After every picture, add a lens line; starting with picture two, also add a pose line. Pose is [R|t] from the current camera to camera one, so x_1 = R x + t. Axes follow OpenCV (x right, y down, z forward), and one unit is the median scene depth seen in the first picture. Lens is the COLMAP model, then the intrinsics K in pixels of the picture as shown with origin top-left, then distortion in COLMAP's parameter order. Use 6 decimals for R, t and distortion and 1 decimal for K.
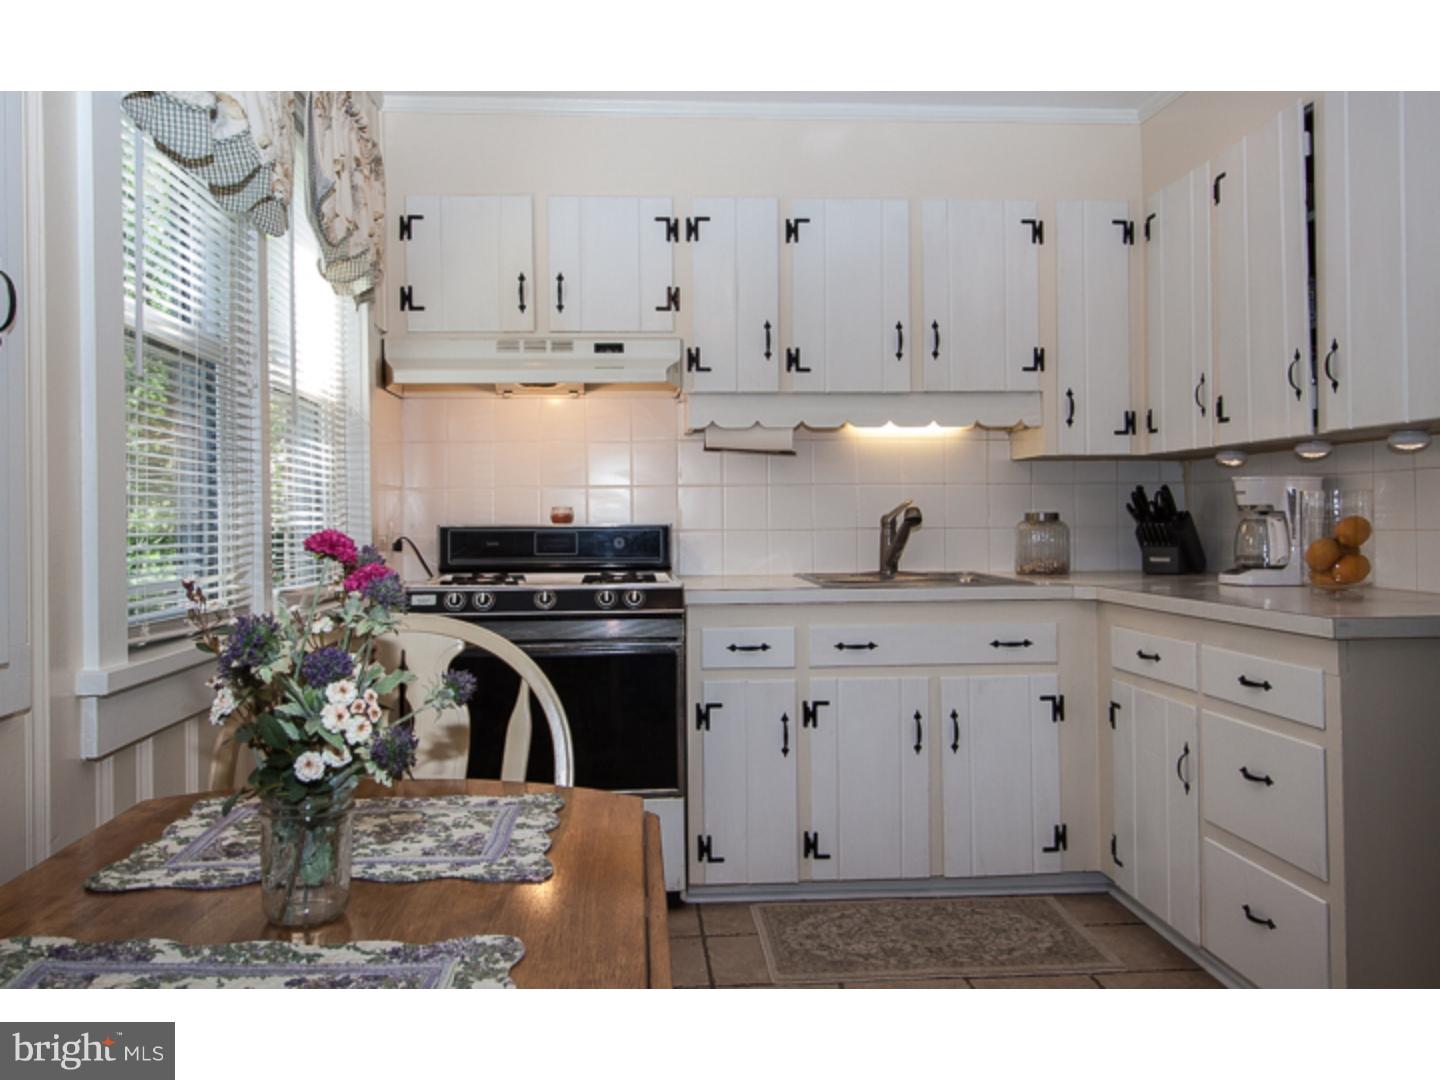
lens RADIAL K [[1101.4, 0, 698.4], [0, 1101.4, 507.2], [0, 0, 1]] dist [0.014995, -0.005405]
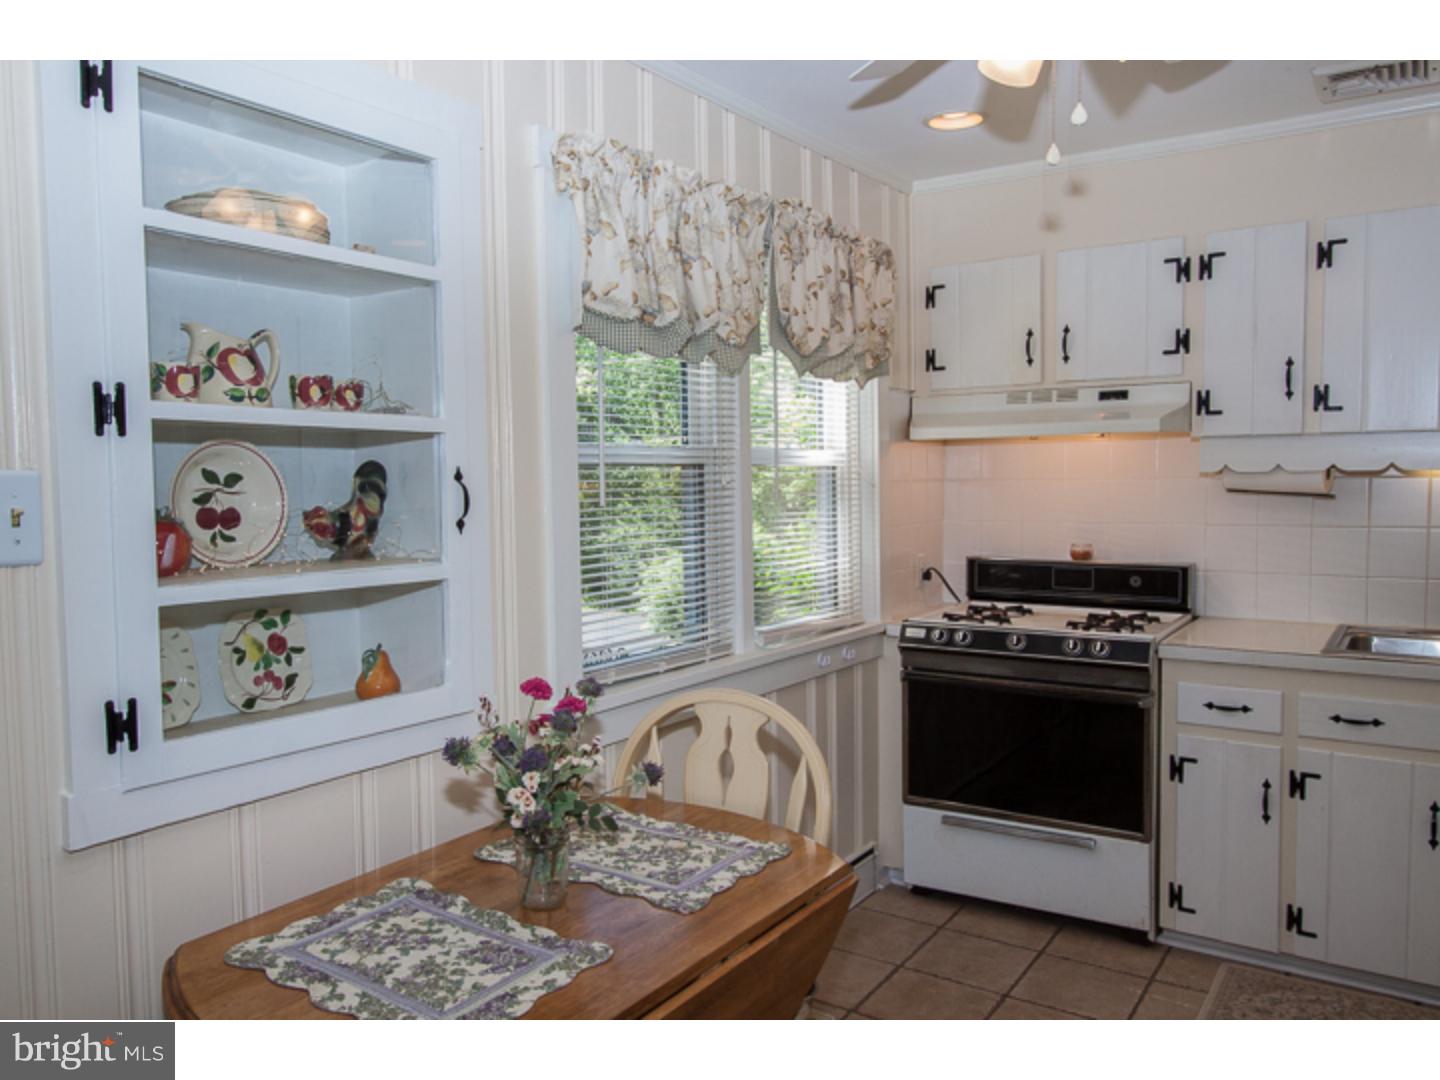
lens RADIAL K [[1088.8, 0, 719.0], [0, 1088.8, 541.6], [0, 0, 1]] dist [0.009445, -0.000151]
pose [[0.792992, 0.038588, -0.608008, 0.251185], [0.007861, 0.997261, 0.073546, -0.087438], [0.609181, -0.063101, 0.790517, -0.030230]]
